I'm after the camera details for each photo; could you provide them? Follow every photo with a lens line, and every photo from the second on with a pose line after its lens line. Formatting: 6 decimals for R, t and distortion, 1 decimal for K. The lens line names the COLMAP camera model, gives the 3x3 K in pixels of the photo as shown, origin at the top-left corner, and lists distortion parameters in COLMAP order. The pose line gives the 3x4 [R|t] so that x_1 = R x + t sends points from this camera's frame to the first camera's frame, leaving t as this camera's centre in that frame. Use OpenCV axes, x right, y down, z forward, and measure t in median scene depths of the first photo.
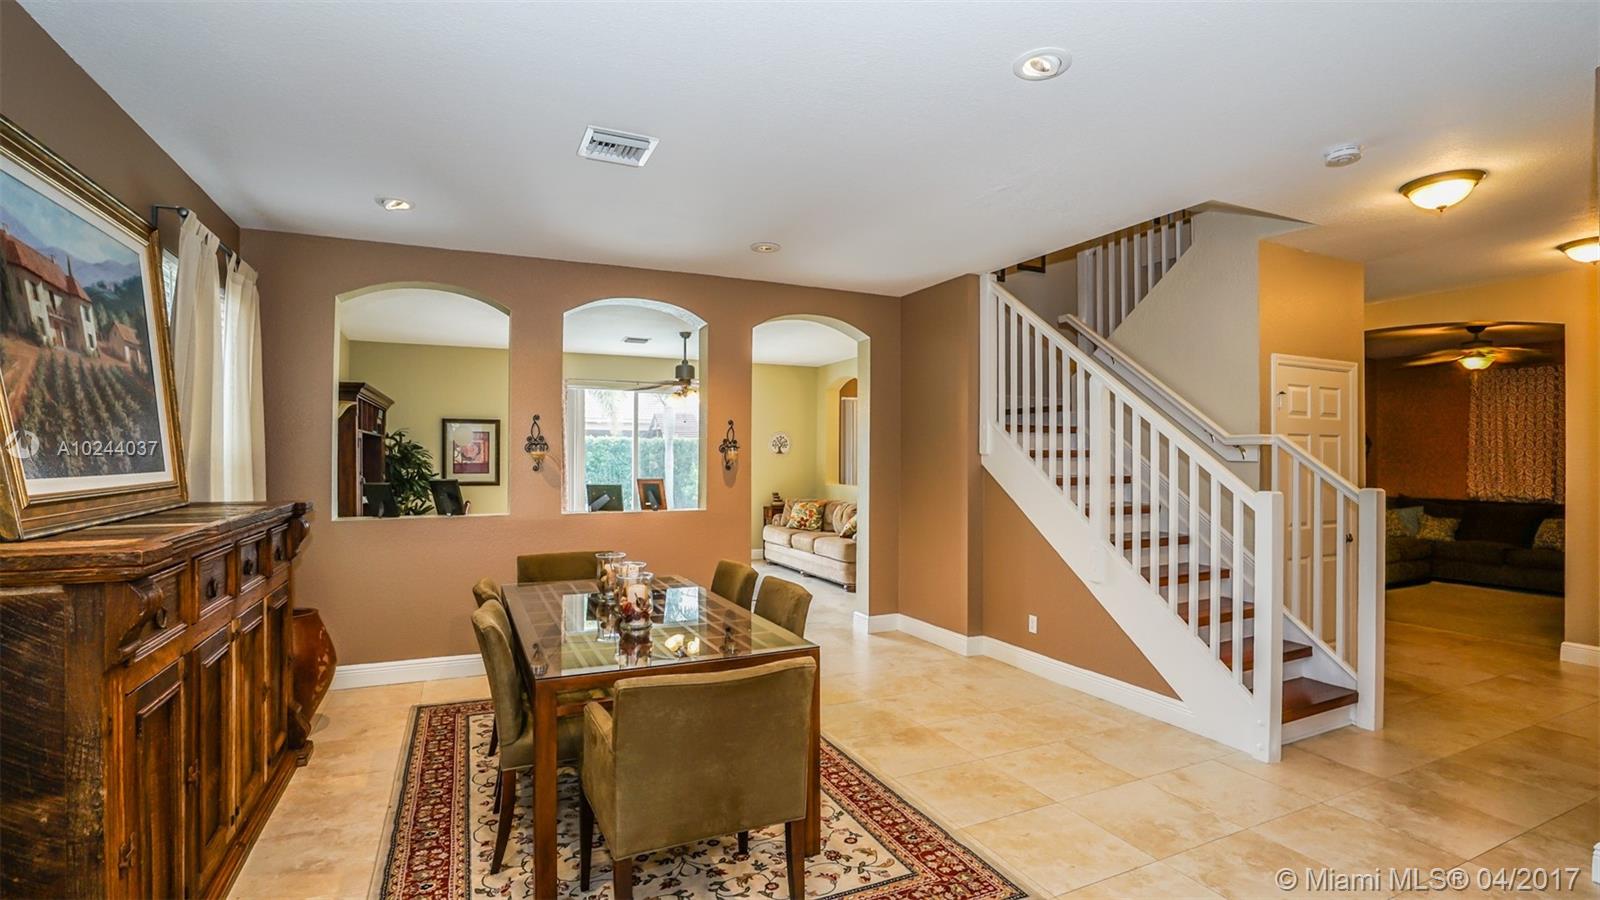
lens RADIAL K [[742.8, 0, 800.0], [0, 742.8, 450.0], [0, 0, 1]] dist [-0.060691, 0.025152]
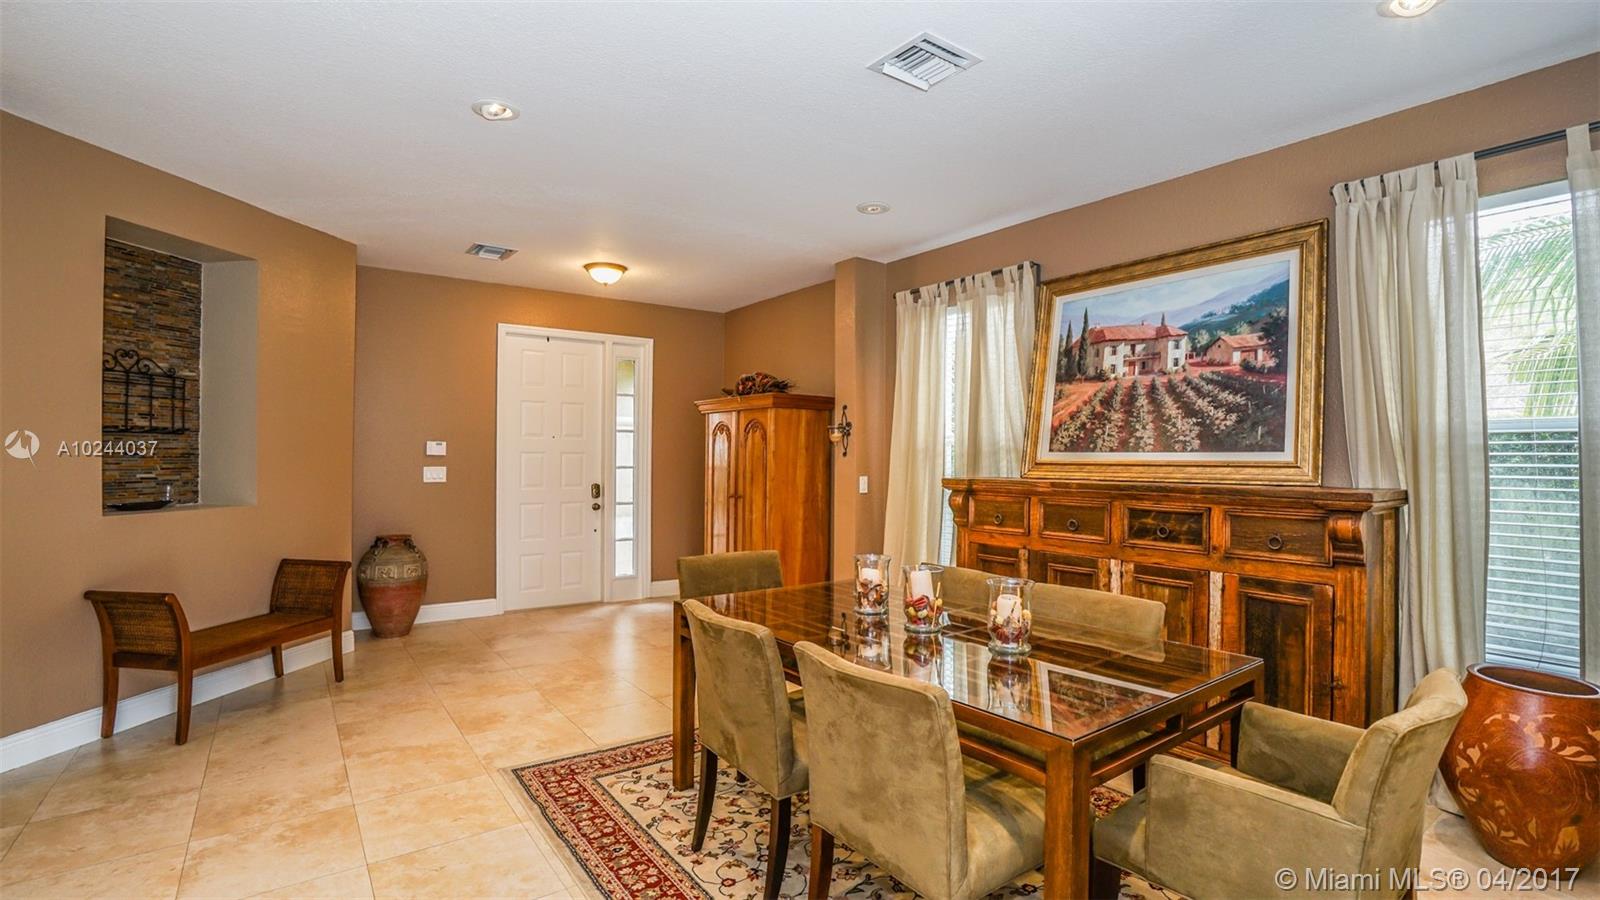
lens RADIAL K [[742.8, 0, 800.0], [0, 742.8, 450.0], [0, 0, 1]] dist [-0.060691, 0.025152]
pose [[-0.981363, -0.009589, -0.191924, 0.054585], [-0.006201, 0.999814, -0.018245, 0.054162], [0.192063, -0.016715, -0.981240, 2.054179]]
